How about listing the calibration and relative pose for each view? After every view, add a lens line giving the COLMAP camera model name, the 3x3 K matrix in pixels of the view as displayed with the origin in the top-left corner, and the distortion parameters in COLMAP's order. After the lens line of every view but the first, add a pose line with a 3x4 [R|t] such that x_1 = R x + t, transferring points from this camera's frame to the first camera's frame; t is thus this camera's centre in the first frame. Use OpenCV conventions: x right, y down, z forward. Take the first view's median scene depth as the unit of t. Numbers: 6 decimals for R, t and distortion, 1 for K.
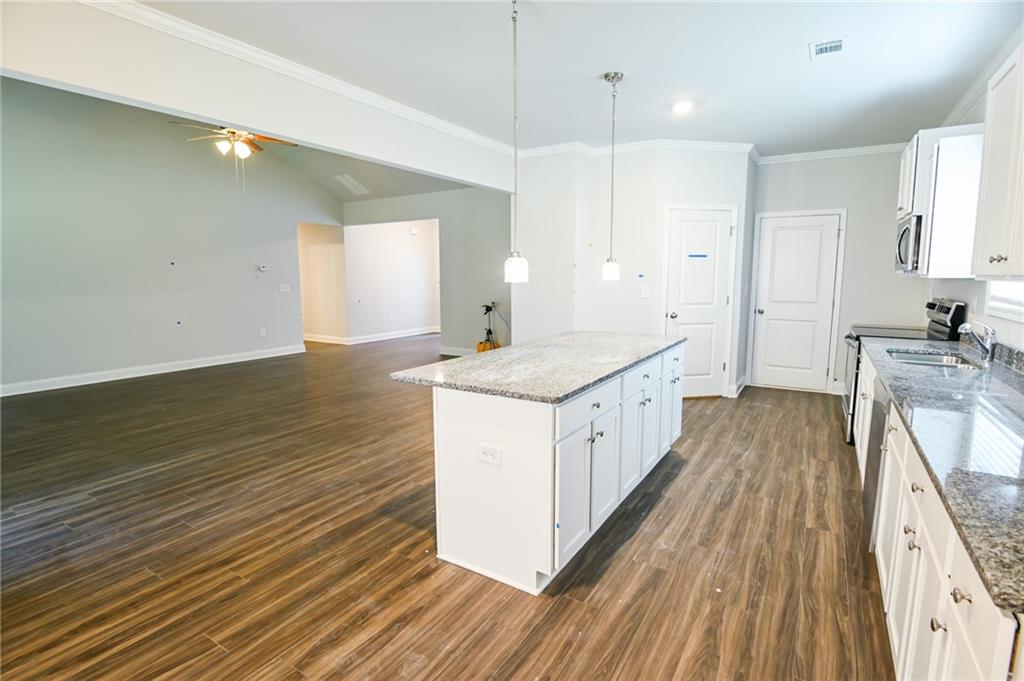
lens RADIAL K [[502.0, 0, 513.2], [0, 502.0, 339.9], [0, 0, 1]] dist [-0.022310, 0.000813]
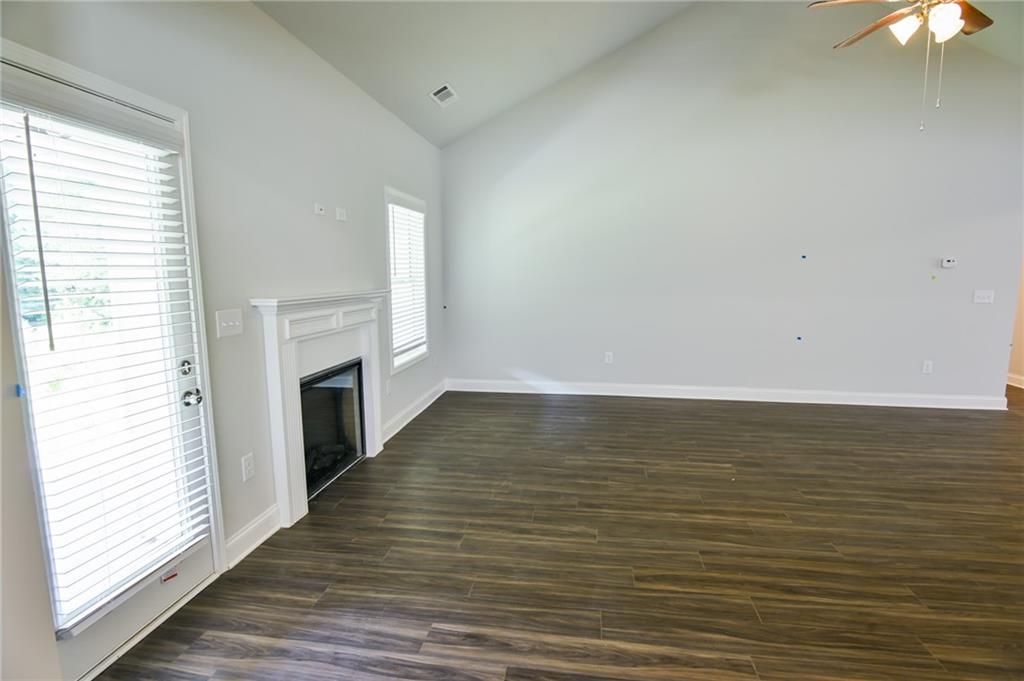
lens RADIAL K [[502.0, 0, 513.2], [0, 502.0, 339.9], [0, 0, 1]] dist [-0.022310, 0.000813]
pose [[0.390849, 0.126035, -0.911785, -0.343975], [-0.119918, 0.989111, 0.085320, -0.089122], [0.912610, 0.075992, 0.401707, 0.654196]]
